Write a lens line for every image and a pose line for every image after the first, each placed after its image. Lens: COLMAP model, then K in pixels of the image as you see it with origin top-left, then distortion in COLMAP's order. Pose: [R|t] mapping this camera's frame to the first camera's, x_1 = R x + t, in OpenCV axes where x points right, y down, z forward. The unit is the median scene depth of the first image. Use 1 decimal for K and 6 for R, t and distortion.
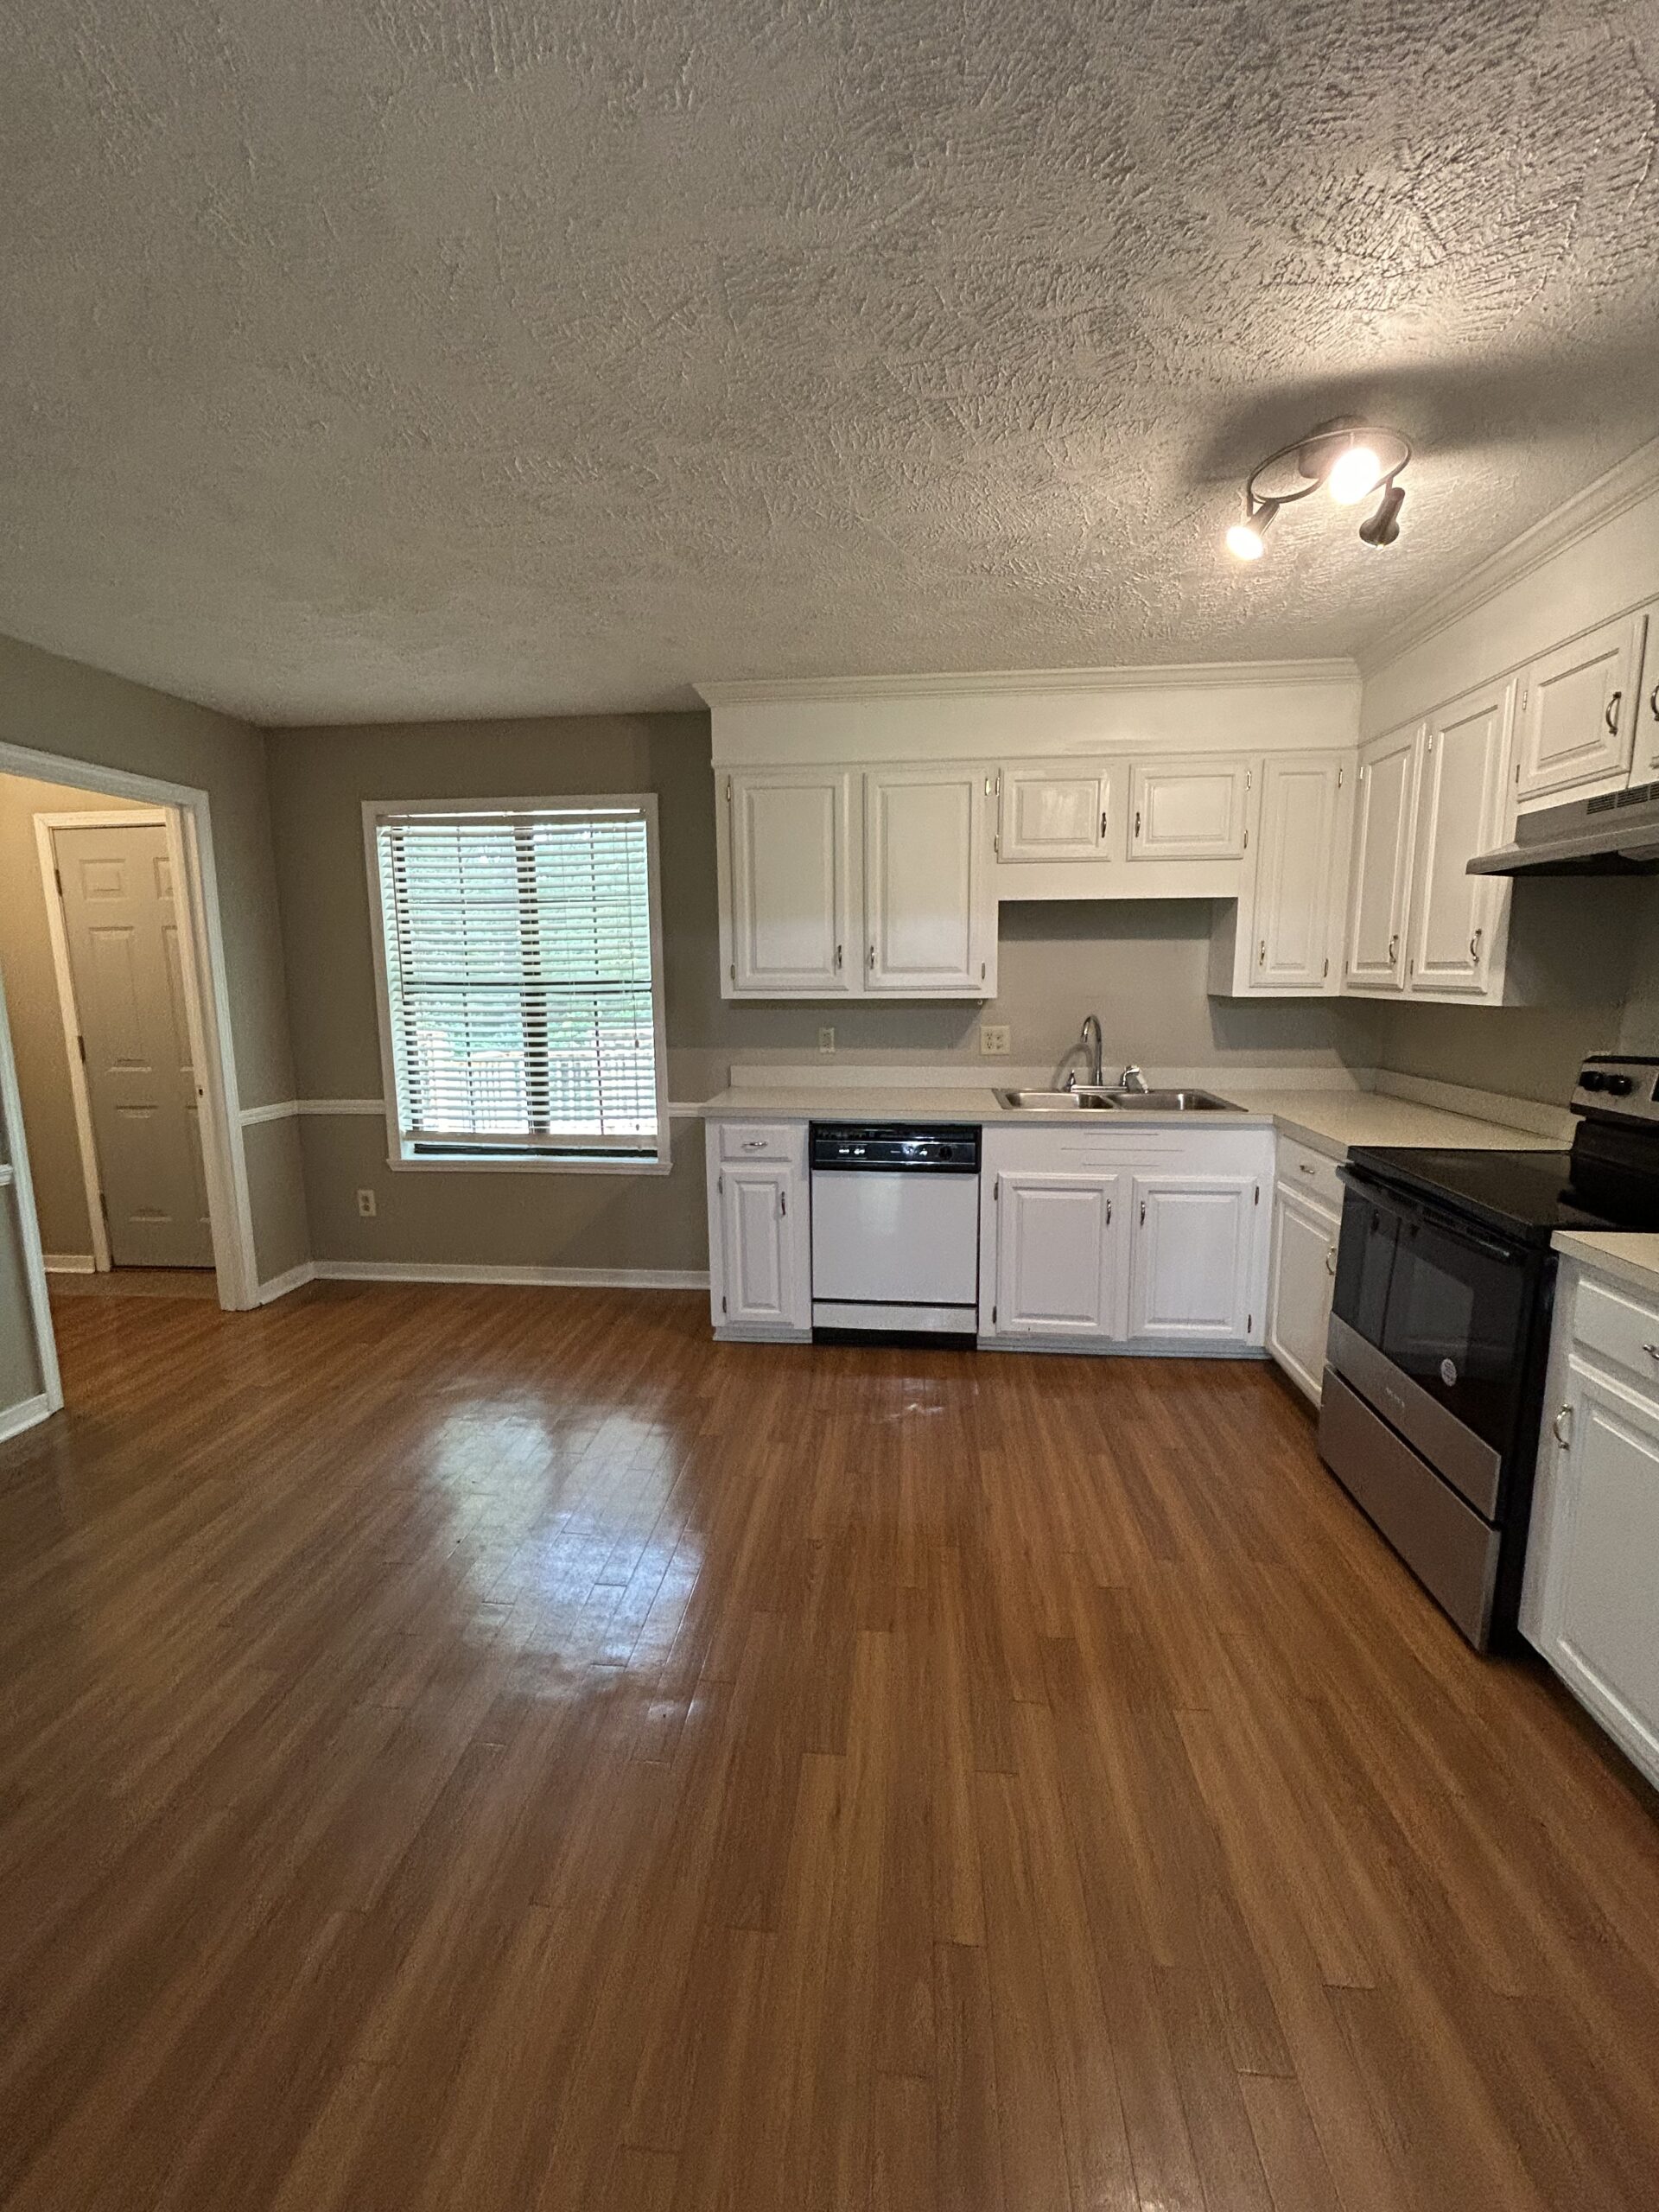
lens RADIAL K [[897.8, 0, 819.8], [0, 897.8, 1104.9], [0, 0, 1]] dist [-0.008237, 0.000066]
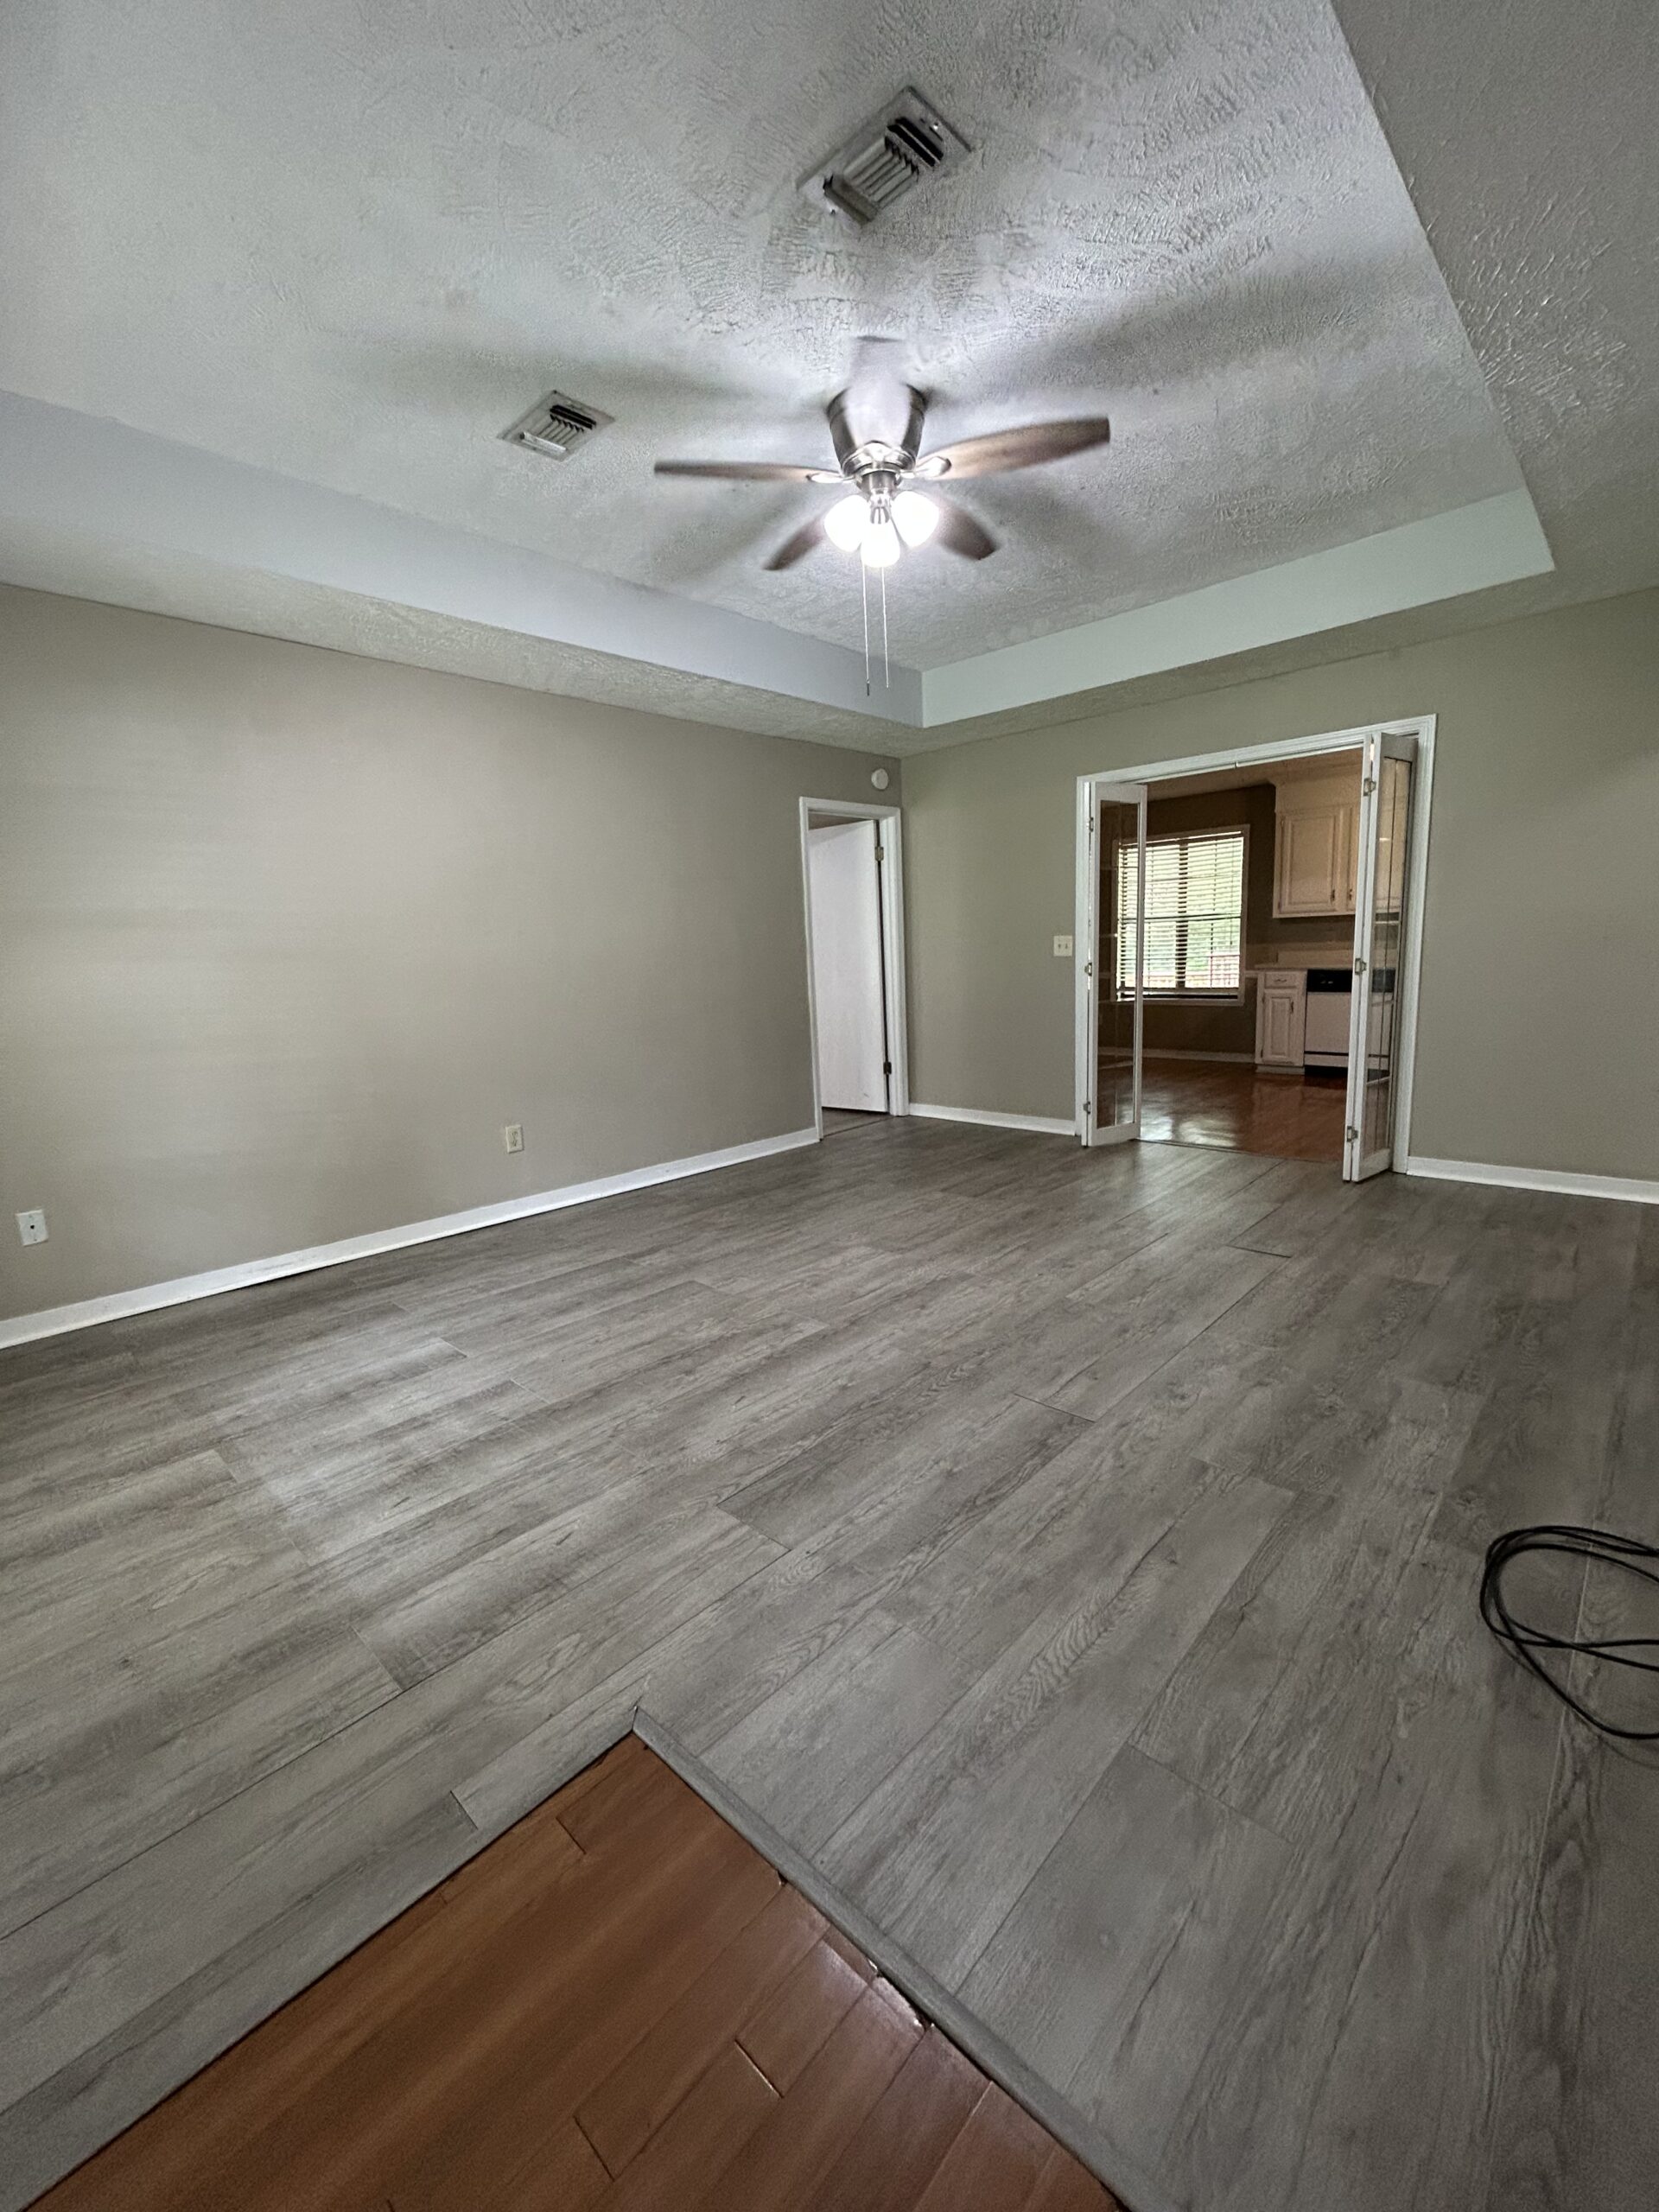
lens RADIAL K [[897.0, 0, 830.1], [0, 897.0, 1098.5], [0, 0, 1]] dist [-0.001209, 0.000238]
pose [[0.797134, 0.071913, -0.599505, 0.401404], [-0.050413, 0.997342, 0.052604, 0.280395], [0.601694, -0.011710, 0.798641, -1.509891]]
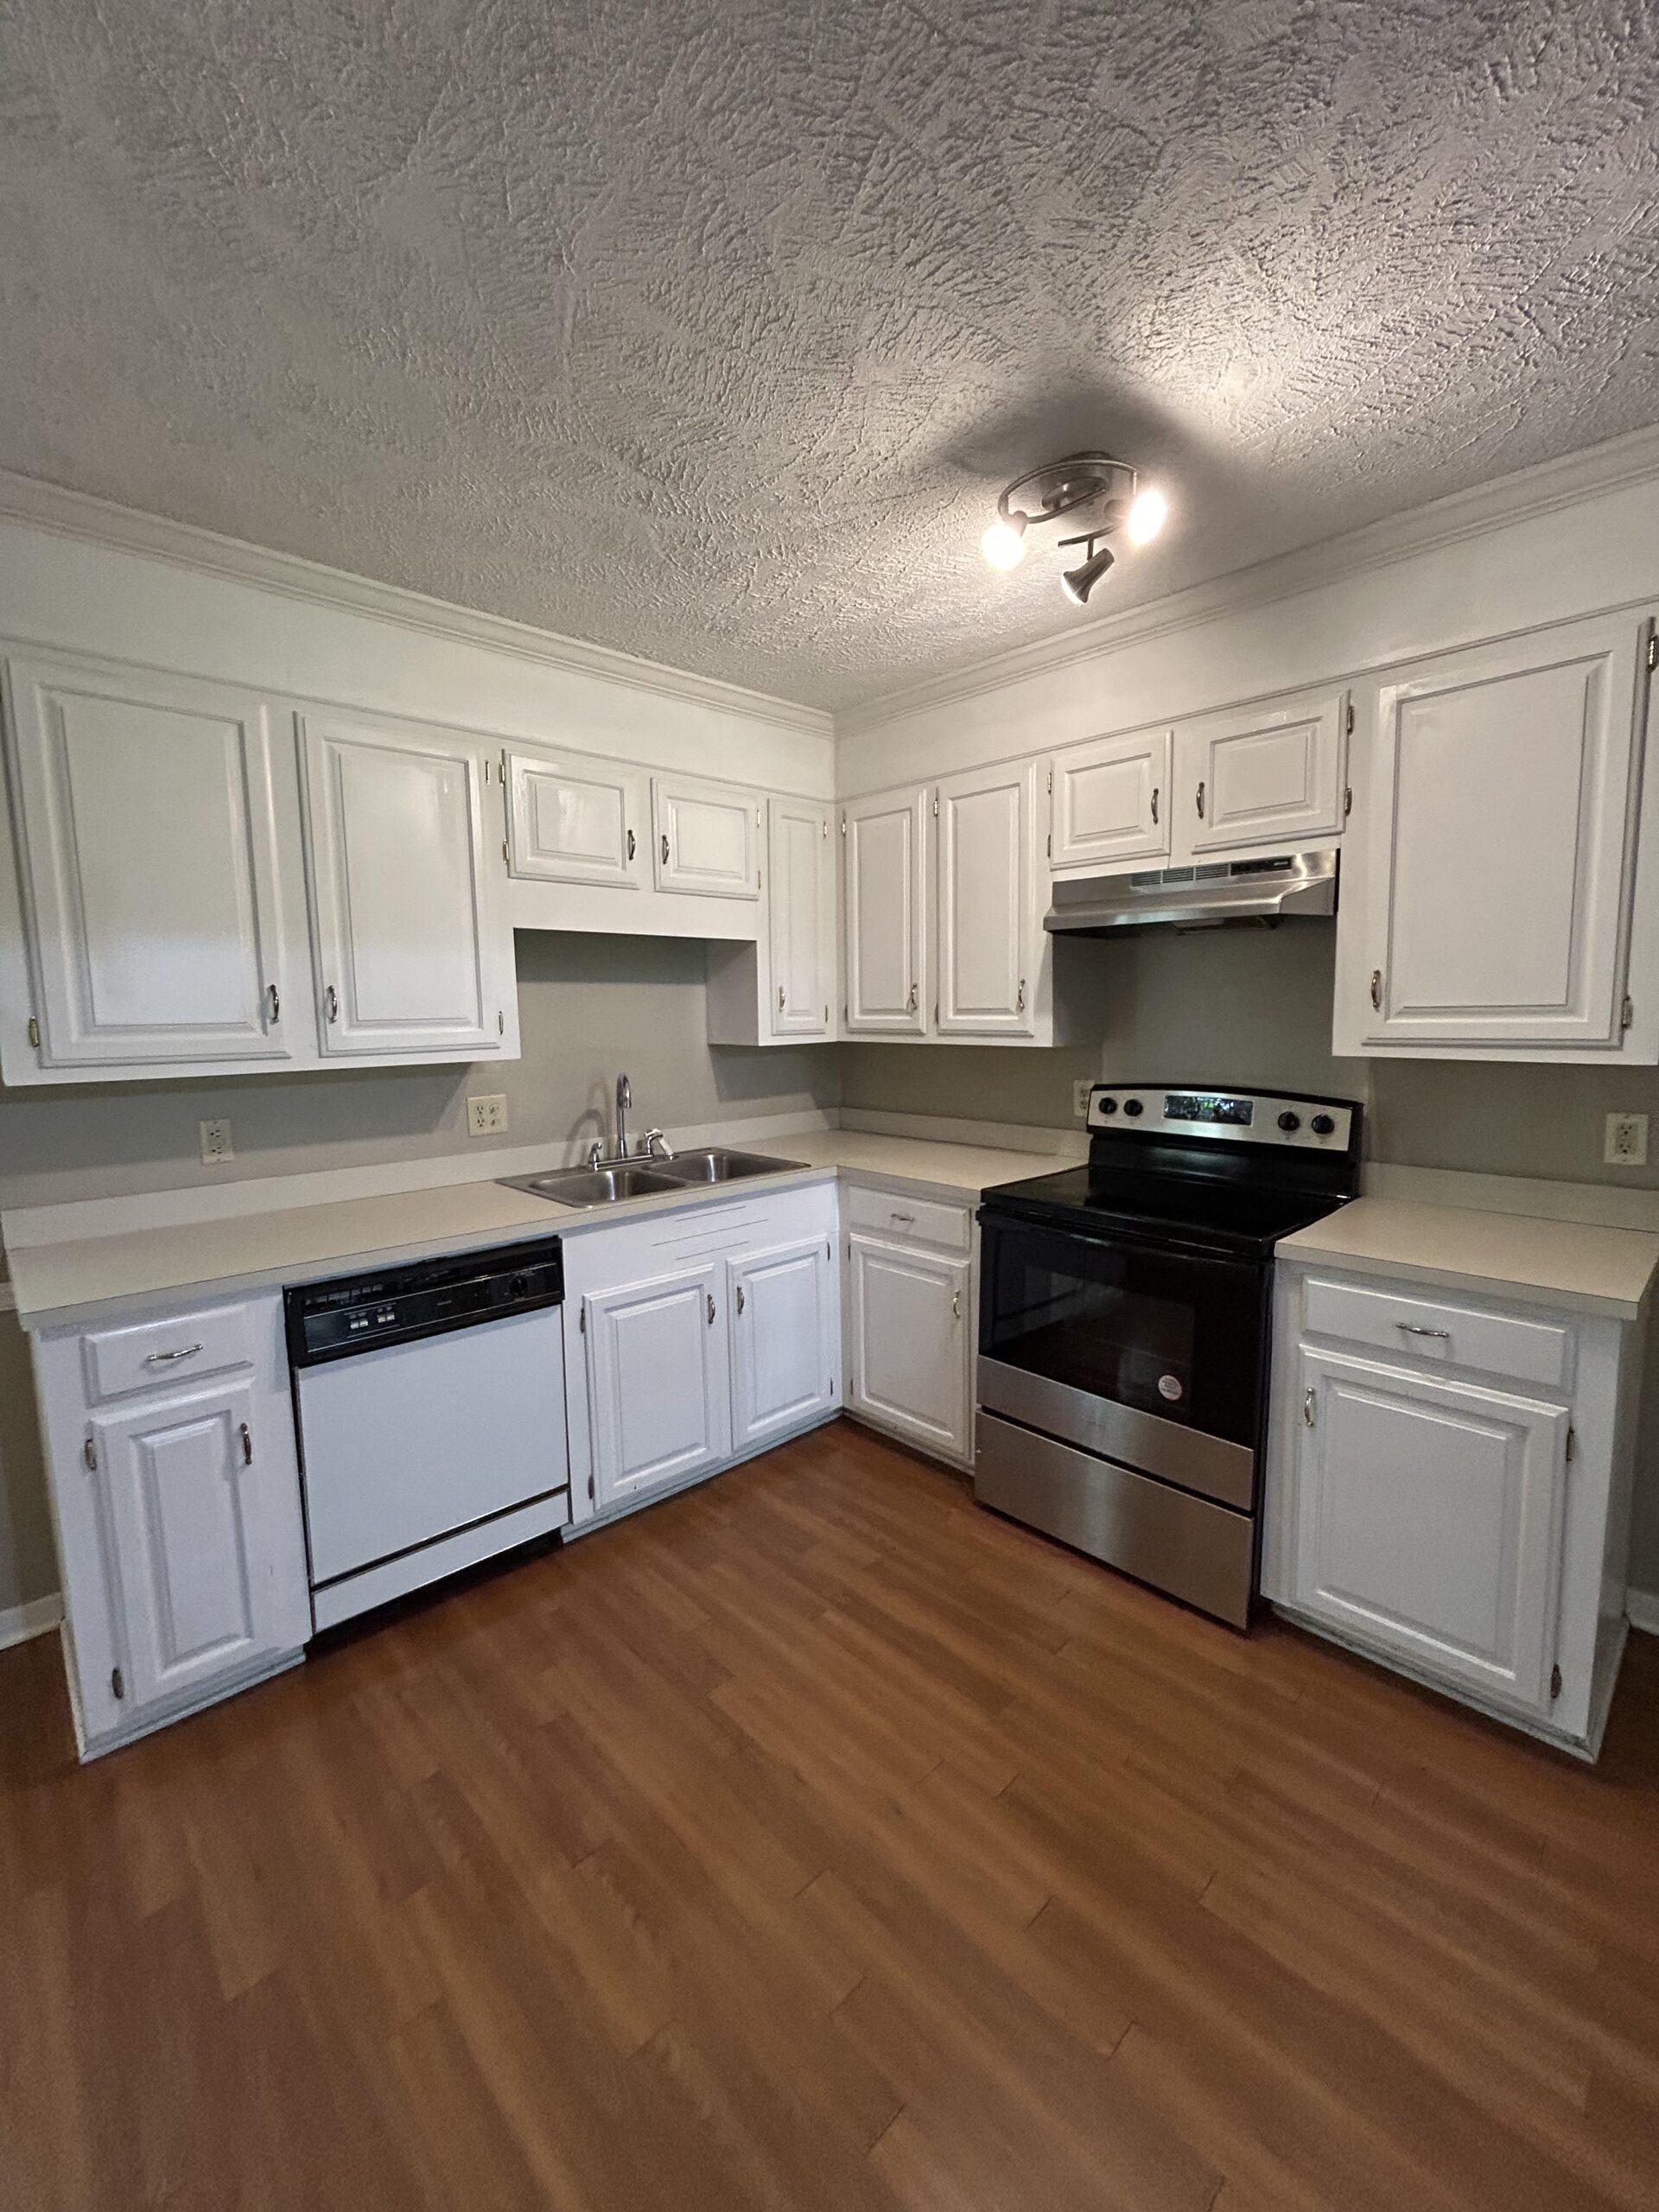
lens RADIAL K [[897.0, 0, 830.1], [0, 897.0, 1098.5], [0, 0, 1]] dist [-0.001209, 0.000238]
pose [[0.642409, -0.081257, 0.762042, -0.213790], [0.123232, 0.992376, 0.001932, -0.059529], [-0.756389, 0.092667, 0.647525, 0.346722]]
